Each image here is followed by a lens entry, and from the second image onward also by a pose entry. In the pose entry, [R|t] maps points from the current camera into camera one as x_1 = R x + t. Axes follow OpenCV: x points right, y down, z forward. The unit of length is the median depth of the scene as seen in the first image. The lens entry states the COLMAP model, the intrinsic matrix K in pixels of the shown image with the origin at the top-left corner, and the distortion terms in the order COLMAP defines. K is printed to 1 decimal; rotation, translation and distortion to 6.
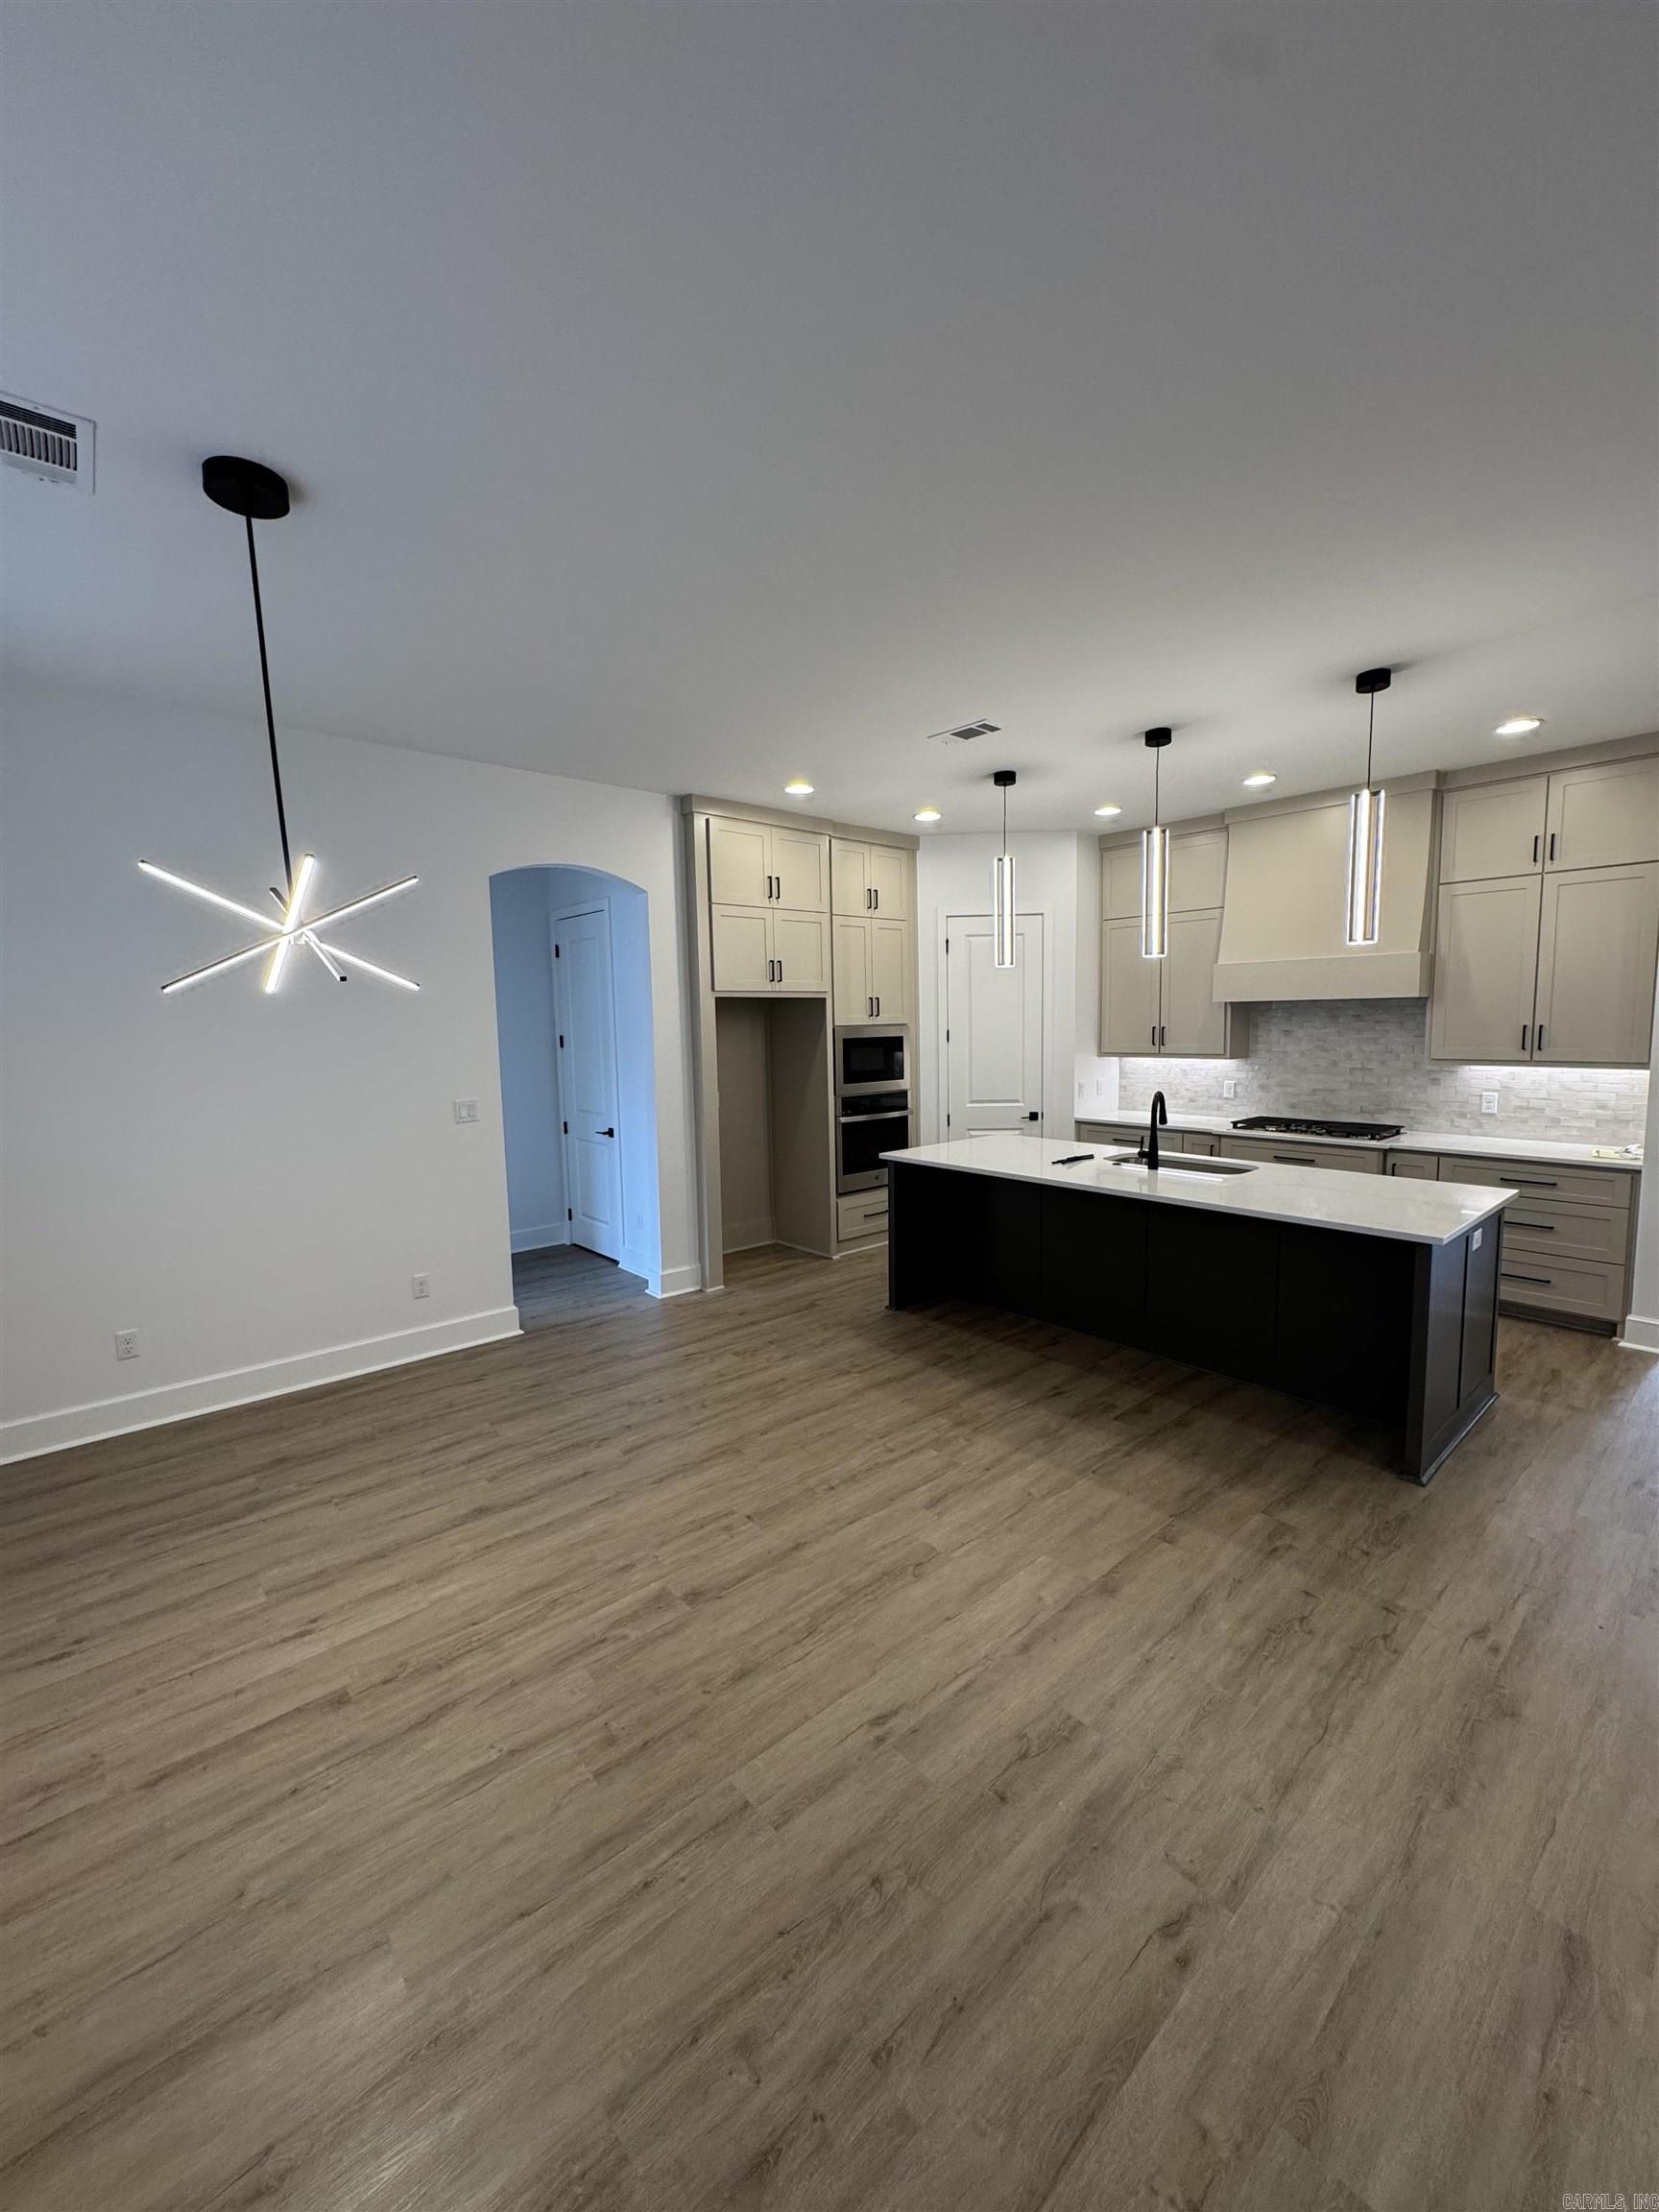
lens RADIAL K [[875.1, 0, 837.6], [0, 875.1, 1108.4], [0, 0, 1]] dist [-0.006281, 0.000939]
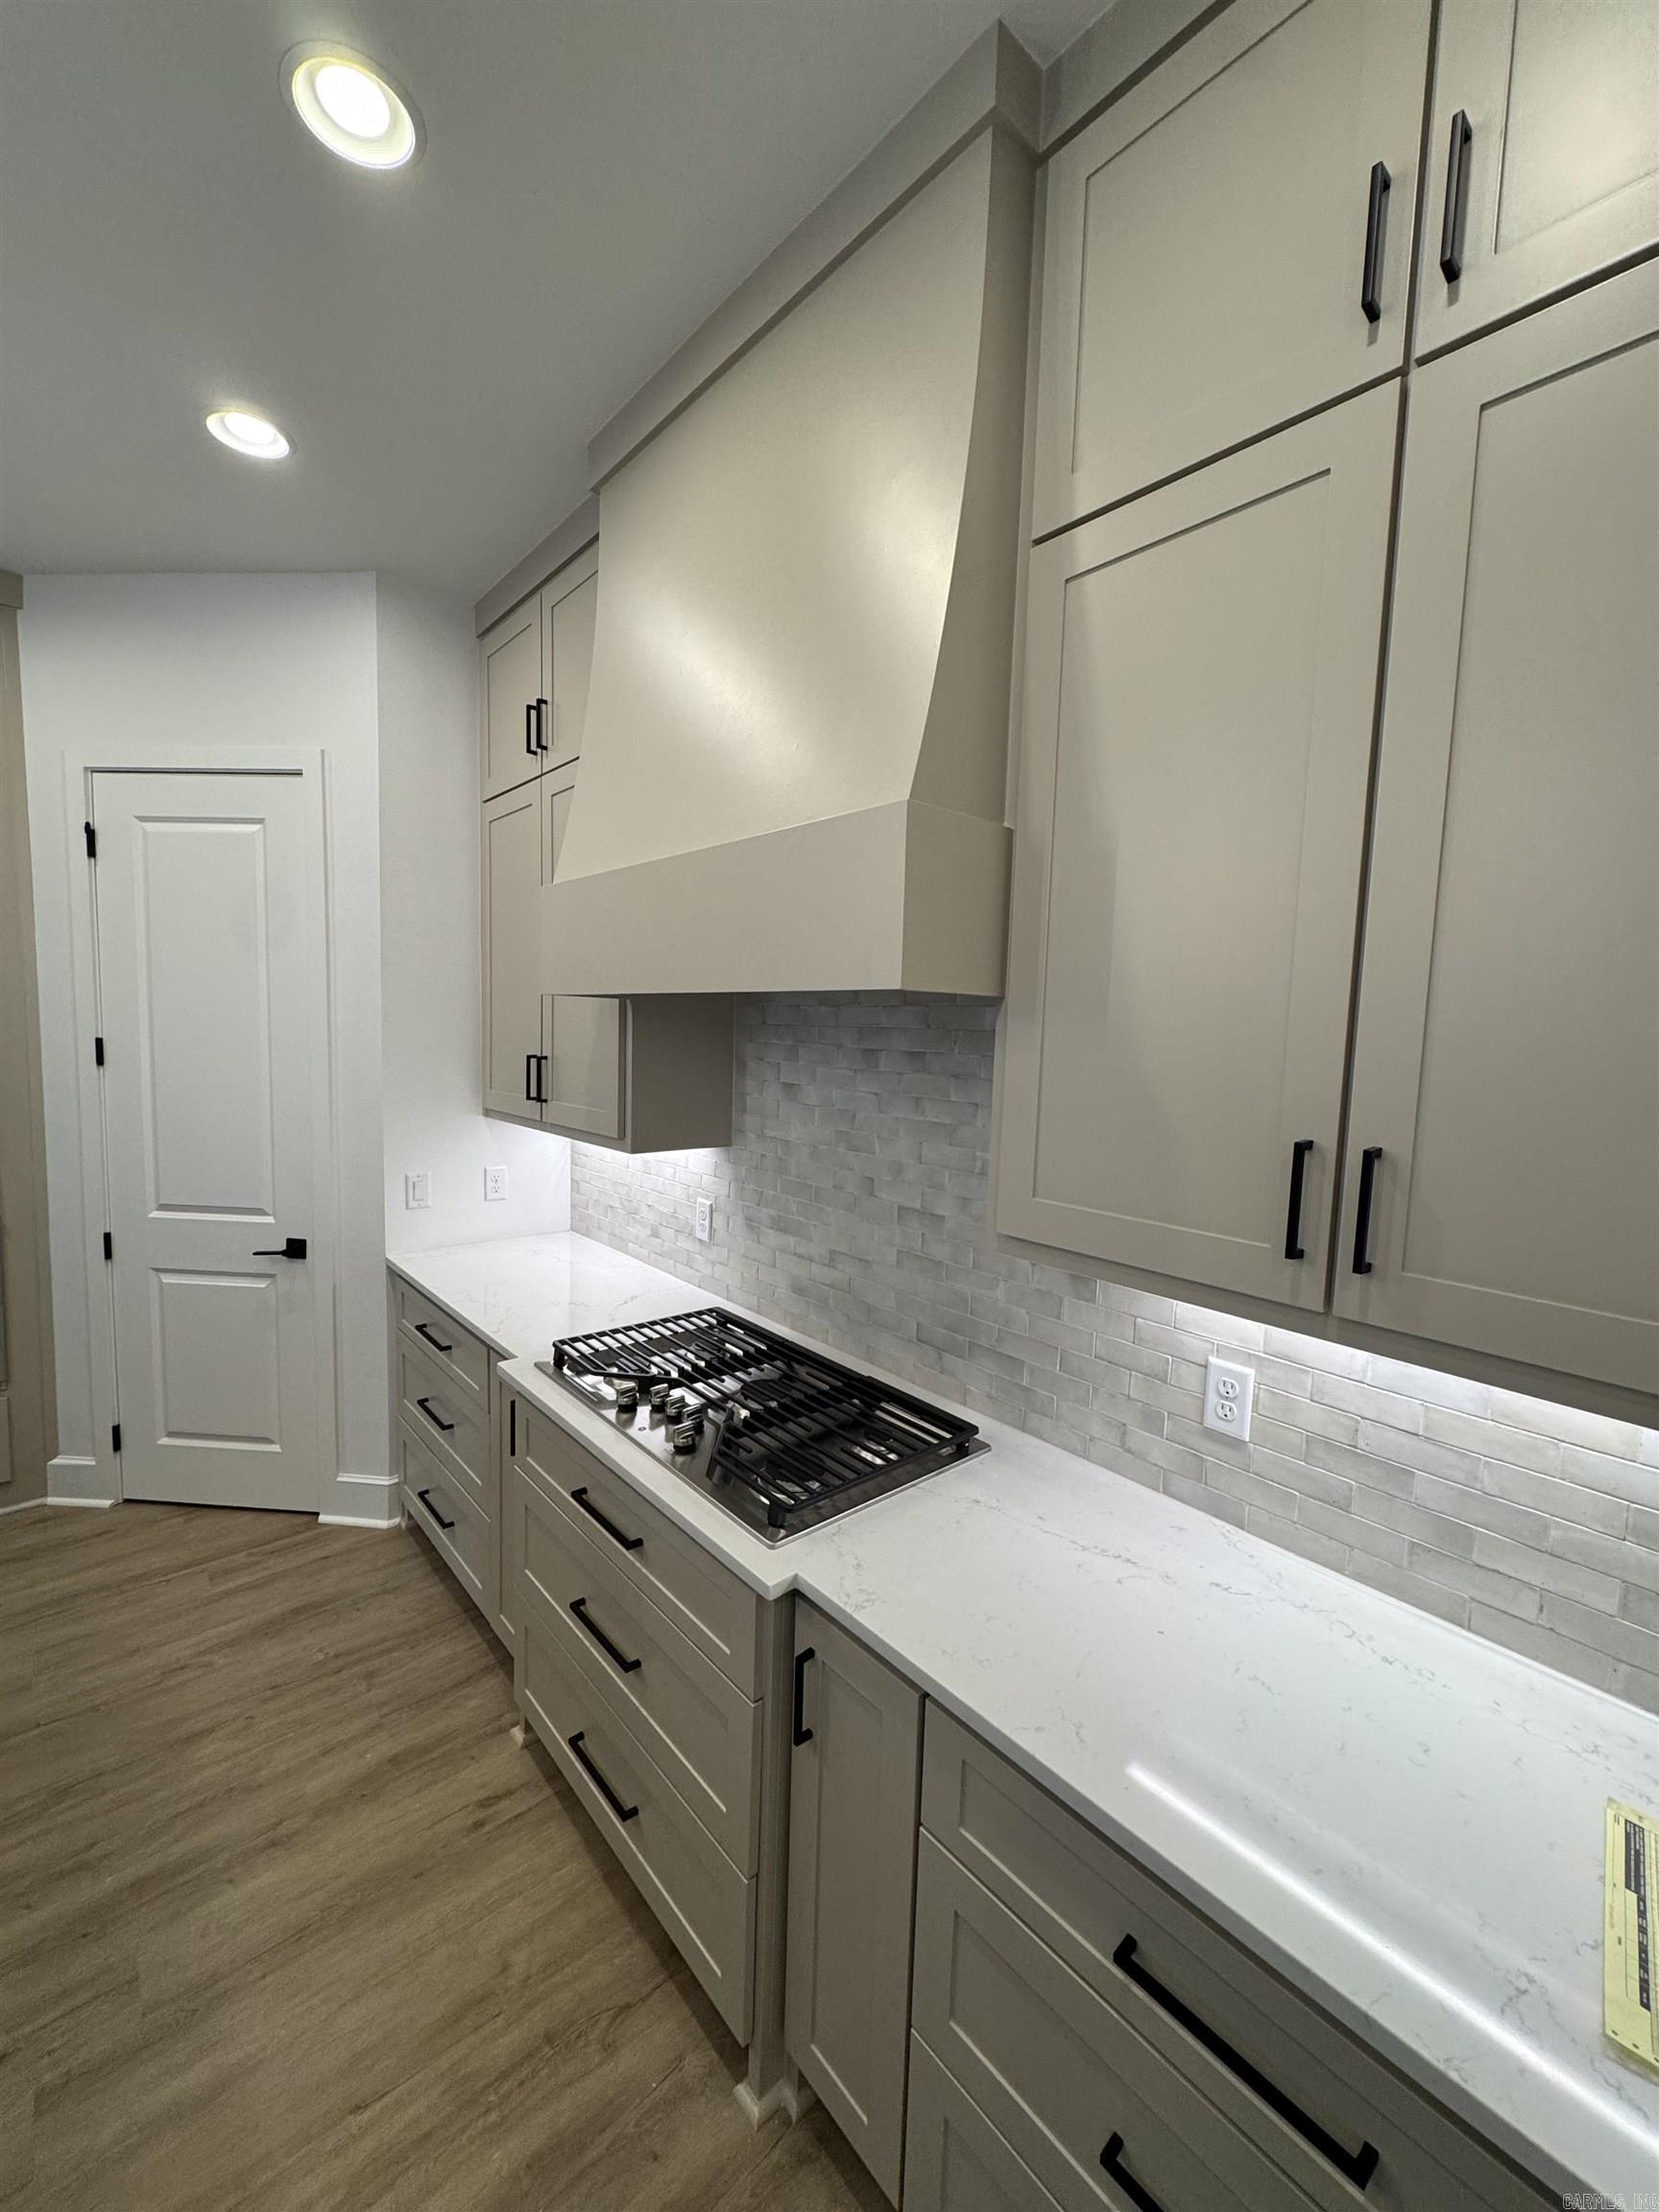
lens RADIAL K [[875.1, 0, 839.0], [0, 875.1, 1107.0], [0, 0, 1]] dist [-0.006281, 0.000939]
pose [[0.998660, 0.051641, 0.003265, 0.572248], [-0.051582, 0.998541, -0.015992, -0.079643], [-0.004086, 0.015803, 0.999867, 0.670679]]
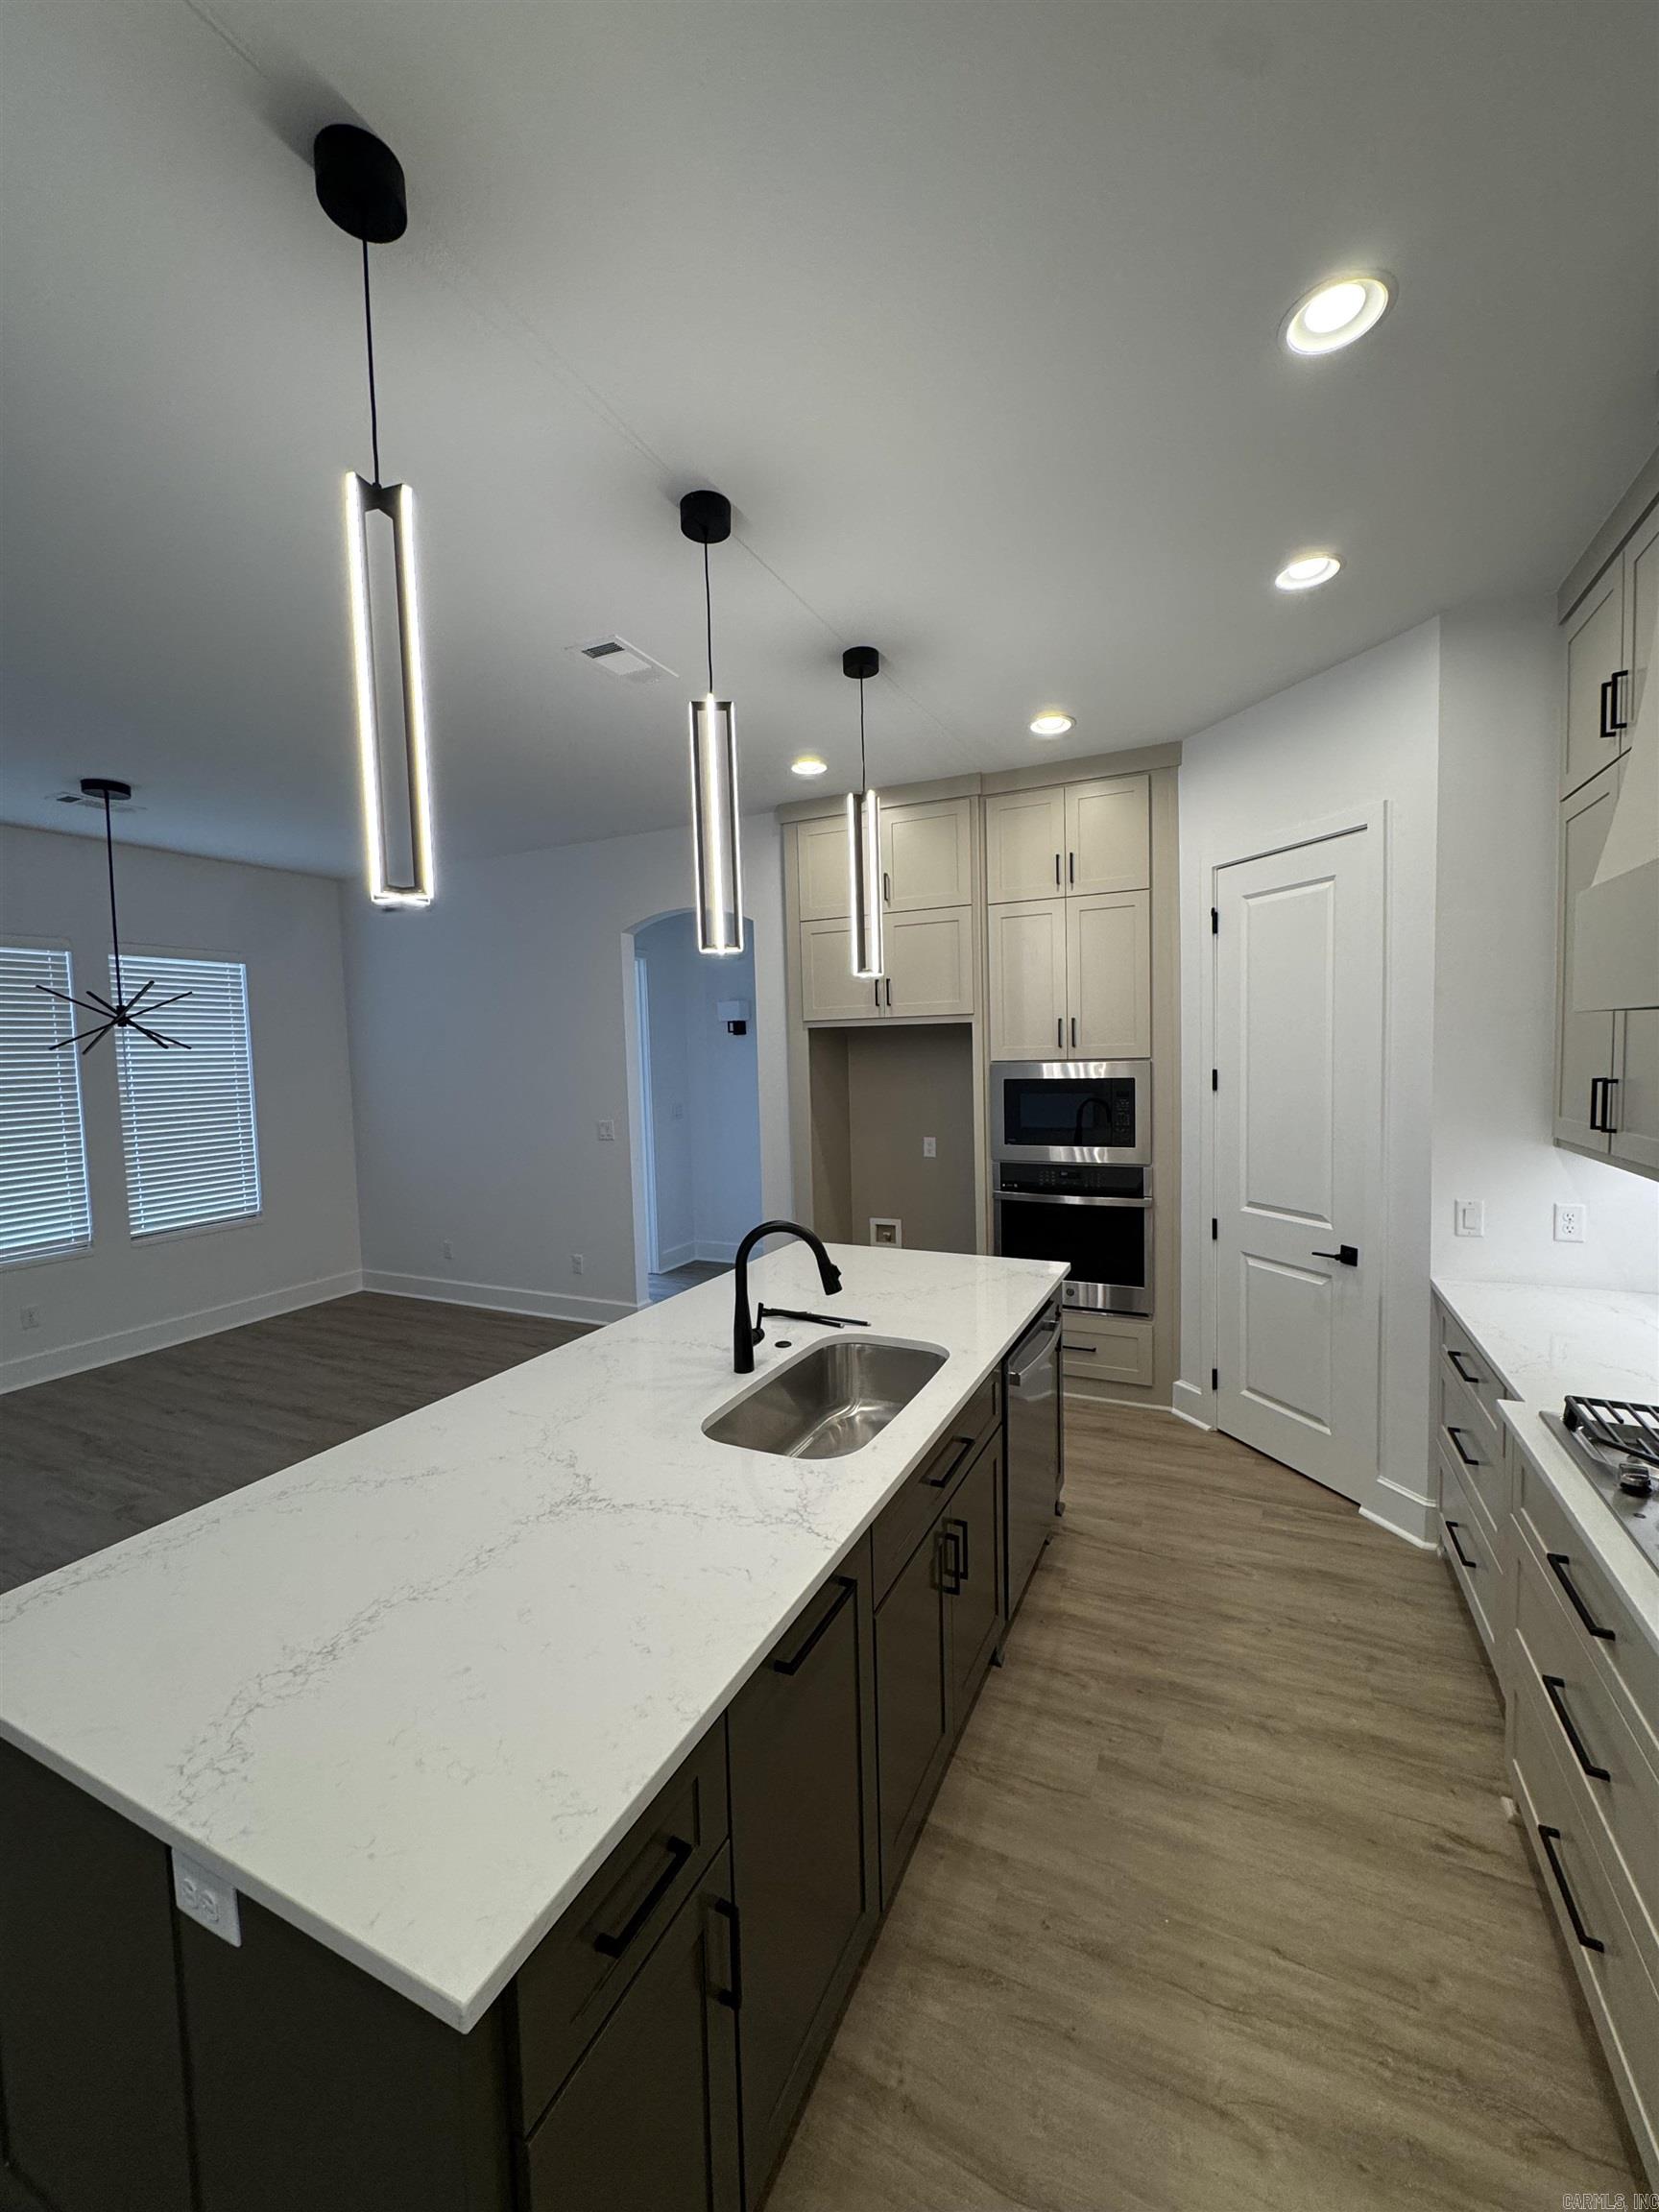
lens RADIAL K [[875.1, 0, 830.8], [0, 875.1, 1107.9], [0, 0, 1]] dist [-0.006281, 0.000939]
pose [[0.388115, 0.068900, -0.919032, 0.642914], [-0.076322, 0.996179, 0.042453, -0.082399], [0.918445, 0.053666, 0.391891, 0.649417]]
